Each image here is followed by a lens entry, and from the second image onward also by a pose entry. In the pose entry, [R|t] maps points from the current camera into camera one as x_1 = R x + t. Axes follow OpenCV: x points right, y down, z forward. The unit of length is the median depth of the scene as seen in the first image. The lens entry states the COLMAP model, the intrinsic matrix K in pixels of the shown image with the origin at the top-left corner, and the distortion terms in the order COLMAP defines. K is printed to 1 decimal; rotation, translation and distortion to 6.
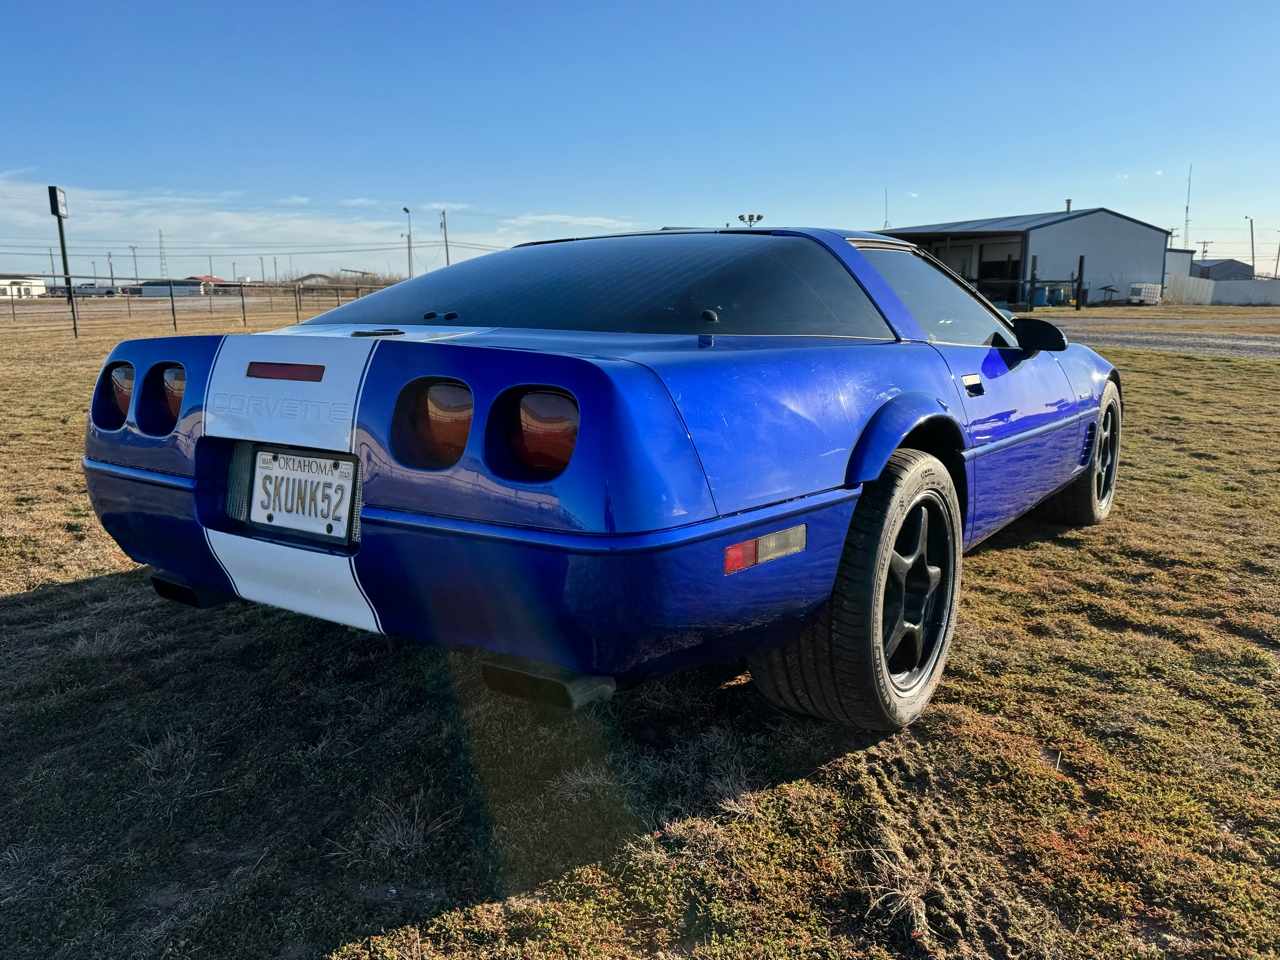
lens RADIAL K [[997.8, 0, 642.8], [0, 997.8, 500.1], [0, 0, 1]] dist [0.034878, -0.039751]
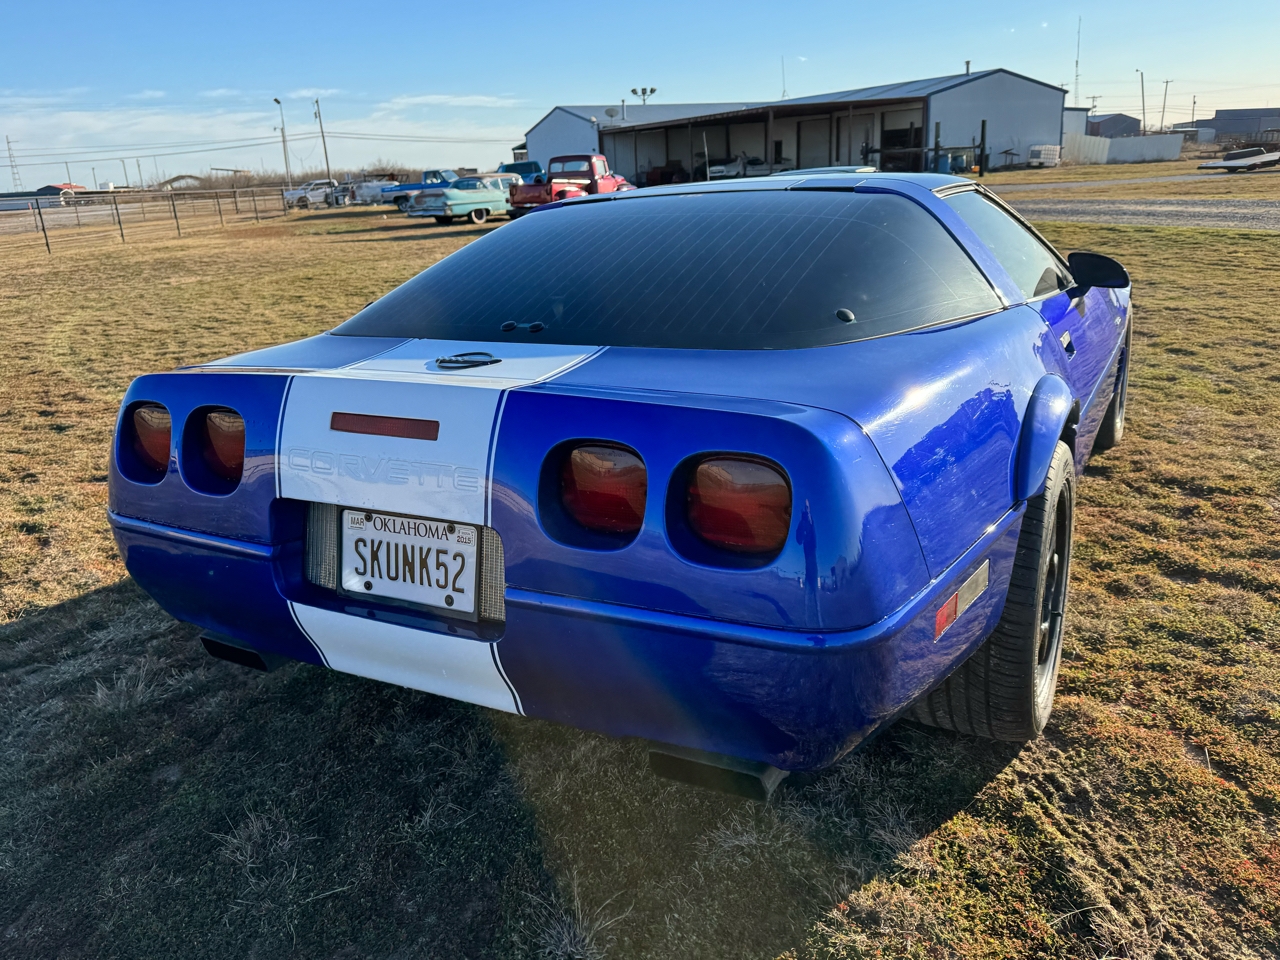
lens RADIAL K [[1008.4, 0, 630.4], [0, 1008.4, 471.6], [0, 0, 1]] dist [0.030218, -0.034539]
pose [[0.994720, -0.072687, 0.072443, -0.183923], [0.066562, 0.994270, 0.083646, -0.130706], [-0.078108, -0.078383, 0.993859, 0.099538]]
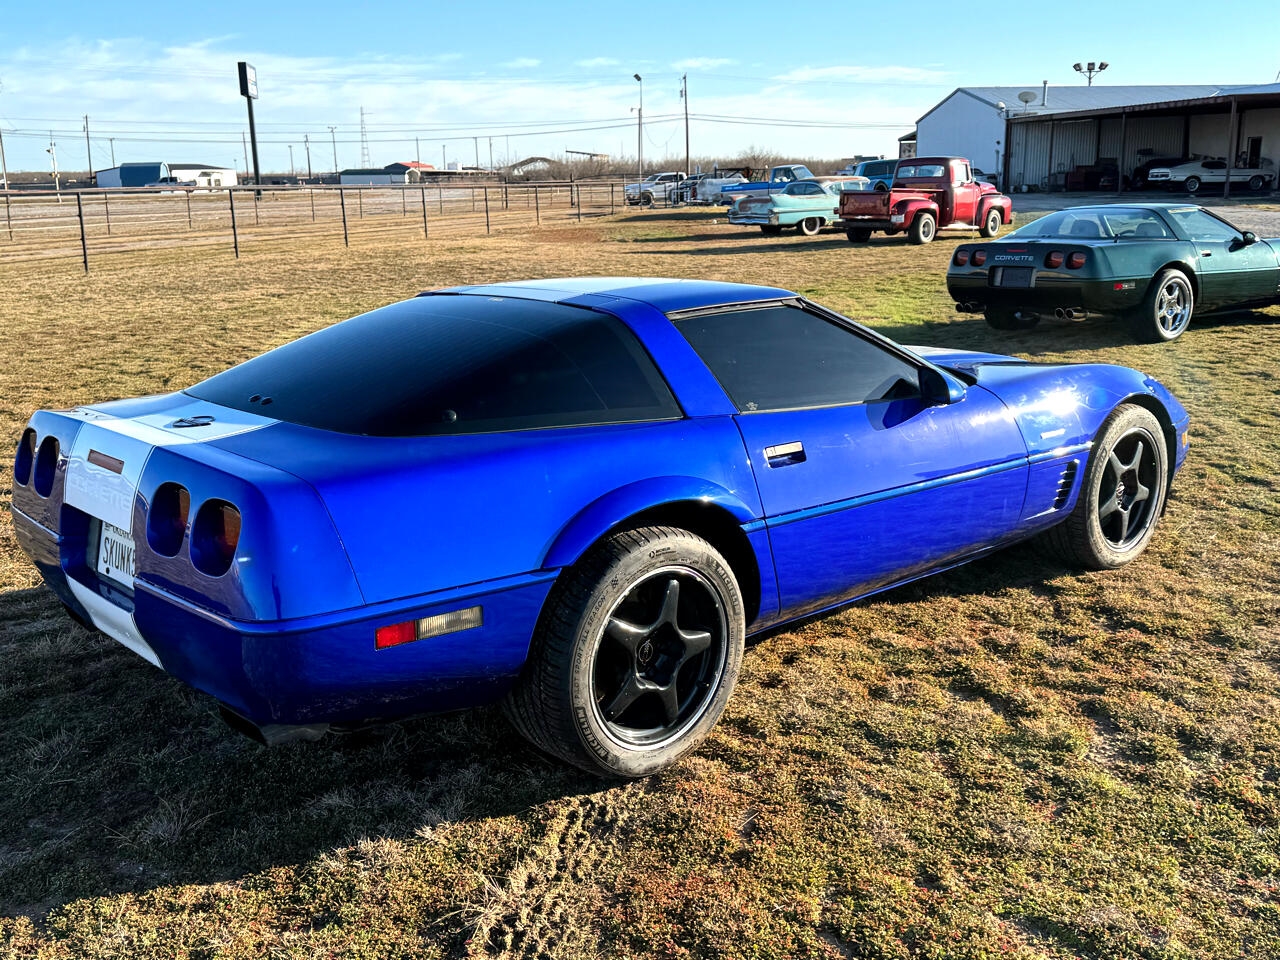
lens RADIAL K [[1250.9, 0, 636.3], [0, 1250.9, 471.0], [0, 0, 1]] dist [0.180137, -0.362350]
pose [[0.972925, 0.037346, -0.228085, 0.594444], [-0.031434, 0.999070, 0.029499, -0.165255], [0.228974, -0.021531, 0.973194, -0.387394]]
